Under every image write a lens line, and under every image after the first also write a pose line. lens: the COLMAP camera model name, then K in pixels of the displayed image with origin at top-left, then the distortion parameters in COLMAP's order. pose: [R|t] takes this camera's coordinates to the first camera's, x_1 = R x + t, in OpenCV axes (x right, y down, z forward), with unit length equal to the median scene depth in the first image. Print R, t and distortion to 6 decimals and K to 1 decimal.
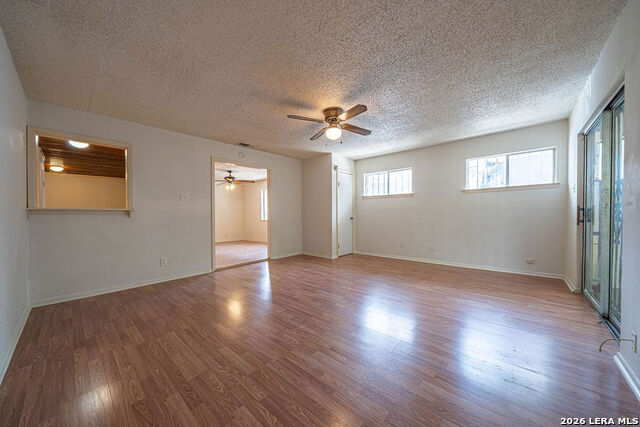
lens RADIAL K [[221.9, 0, 317.0], [0, 221.9, 212.2], [0, 0, 1]] dist [-0.002182, 0.000142]
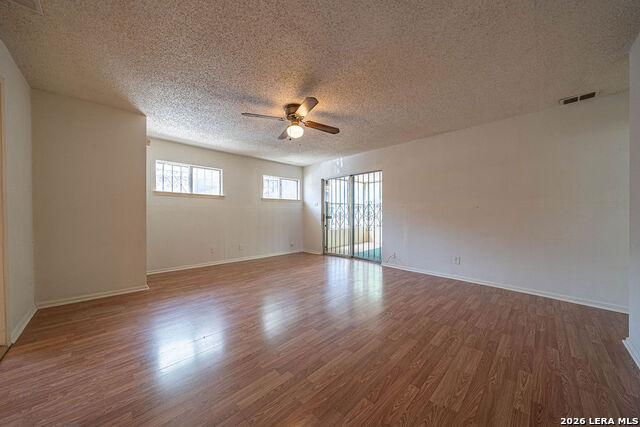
lens RADIAL K [[221.9, 0, 315.0], [0, 221.9, 211.7], [0, 0, 1]] dist [-0.002182, 0.000142]
pose [[0.077945, 0.022062, 0.996714, -0.705089], [-0.005939, 0.999748, -0.021665, 0.007956], [-0.996940, -0.004231, 0.078056, 0.684499]]
